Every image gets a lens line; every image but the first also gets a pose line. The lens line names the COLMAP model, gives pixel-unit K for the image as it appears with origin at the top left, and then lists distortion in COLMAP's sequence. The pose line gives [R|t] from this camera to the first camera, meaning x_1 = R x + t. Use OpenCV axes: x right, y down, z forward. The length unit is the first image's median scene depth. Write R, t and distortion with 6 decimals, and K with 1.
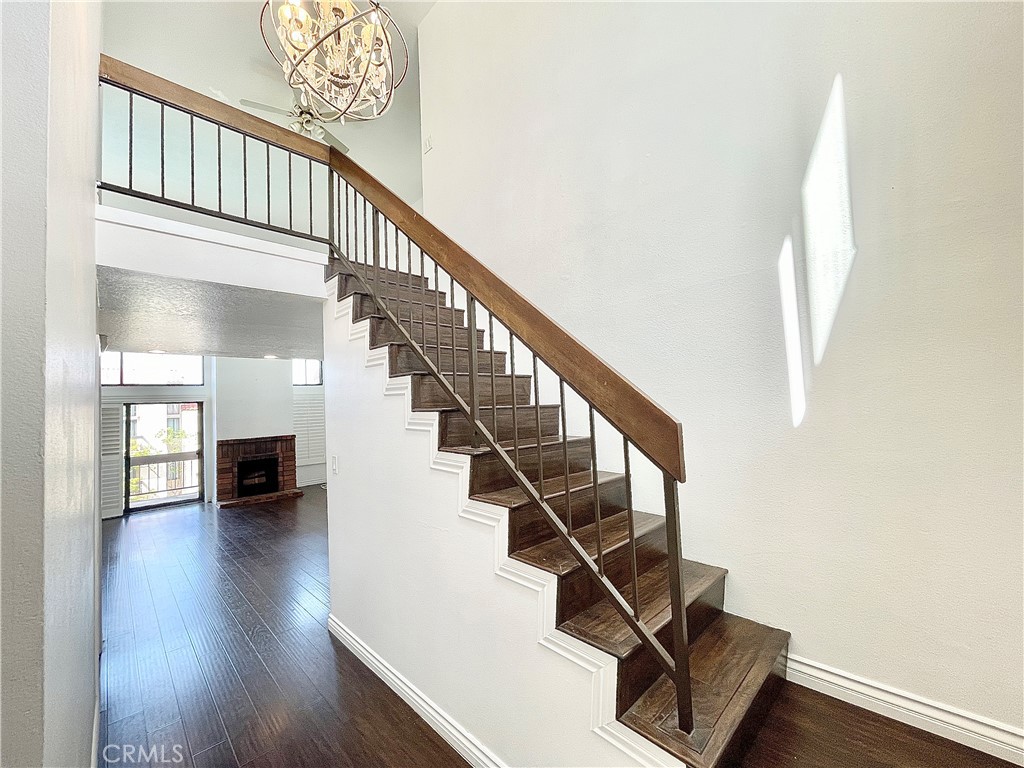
lens RADIAL K [[416.0, 0, 506.1], [0, 416.0, 385.0], [0, 0, 1]] dist [0.000546, -0.000197]
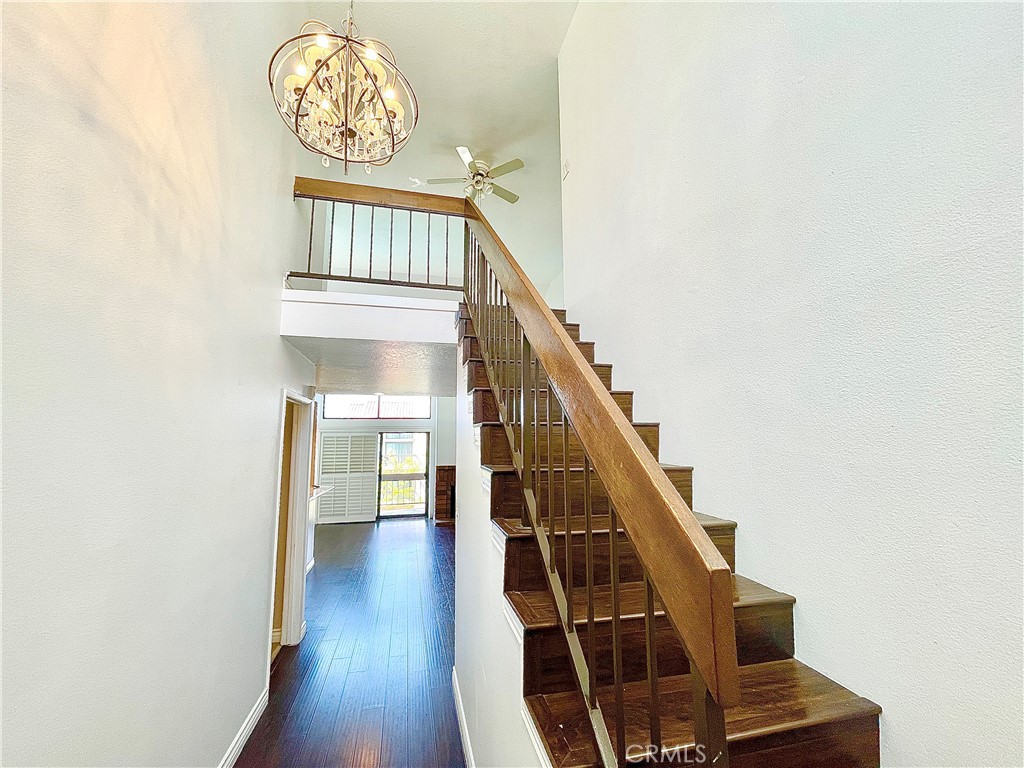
lens RADIAL K [[416.0, 0, 506.1], [0, 416.0, 385.0], [0, 0, 1]] dist [0.000546, -0.000197]
pose [[0.858891, -0.032109, -0.511151, 0.091093], [-0.002942, 0.997707, -0.067617, -0.017448], [0.512151, 0.059579, 0.856827, 0.090264]]
